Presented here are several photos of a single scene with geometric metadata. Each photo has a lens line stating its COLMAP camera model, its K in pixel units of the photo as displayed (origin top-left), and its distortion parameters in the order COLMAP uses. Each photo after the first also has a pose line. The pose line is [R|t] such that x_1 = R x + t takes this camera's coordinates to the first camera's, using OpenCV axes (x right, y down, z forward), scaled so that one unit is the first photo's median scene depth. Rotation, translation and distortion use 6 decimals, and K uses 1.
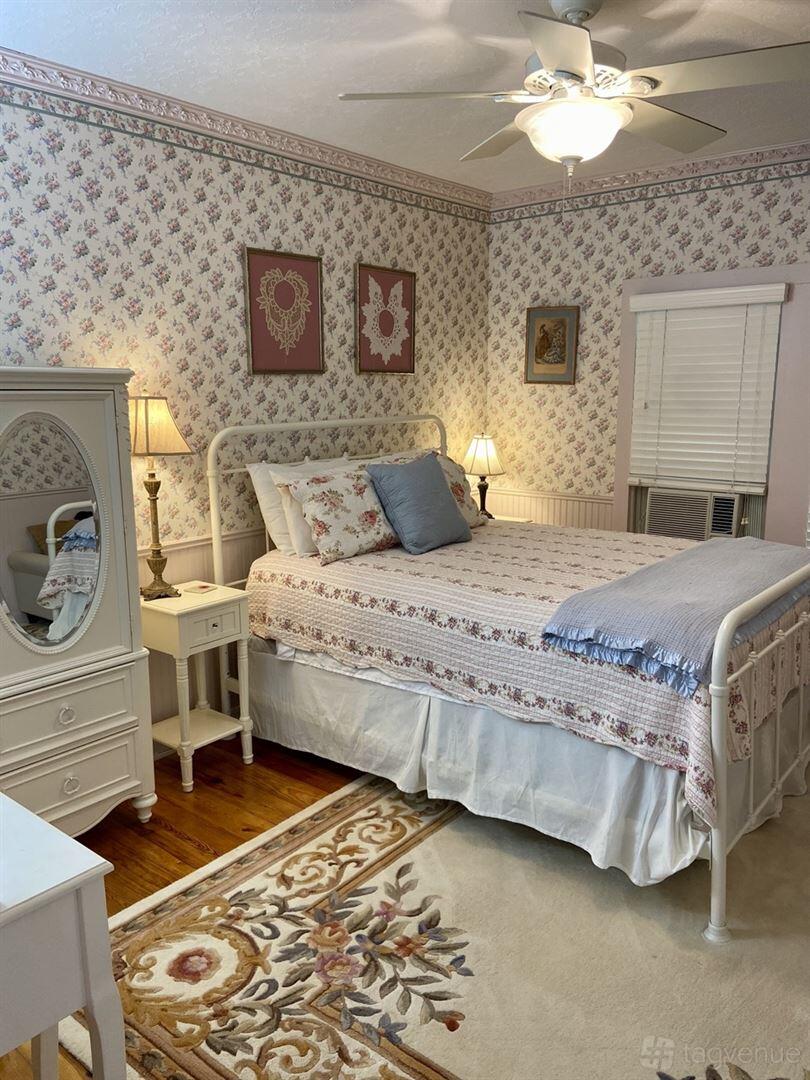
lens RADIAL K [[820.0, 0, 405.0], [0, 820.0, 540.0], [0, 0, 1]] dist [-0.009027, -0.006264]
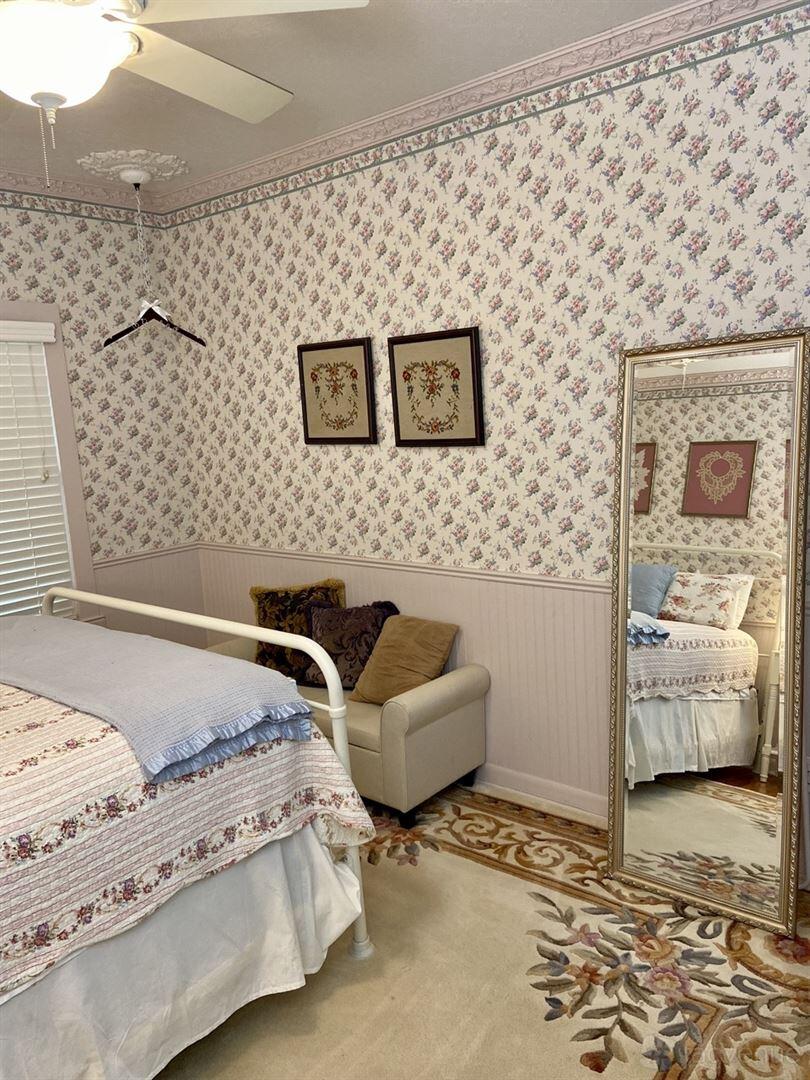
lens RADIAL K [[820.0, 0, 405.0], [0, 820.0, 540.0], [0, 0, 1]] dist [-0.009027, -0.006264]
pose [[0.009574, -0.170973, 0.985229, -0.467094], [0.263487, 0.950886, 0.162453, -0.126171], [-0.964615, 0.258040, 0.054153, 0.703217]]
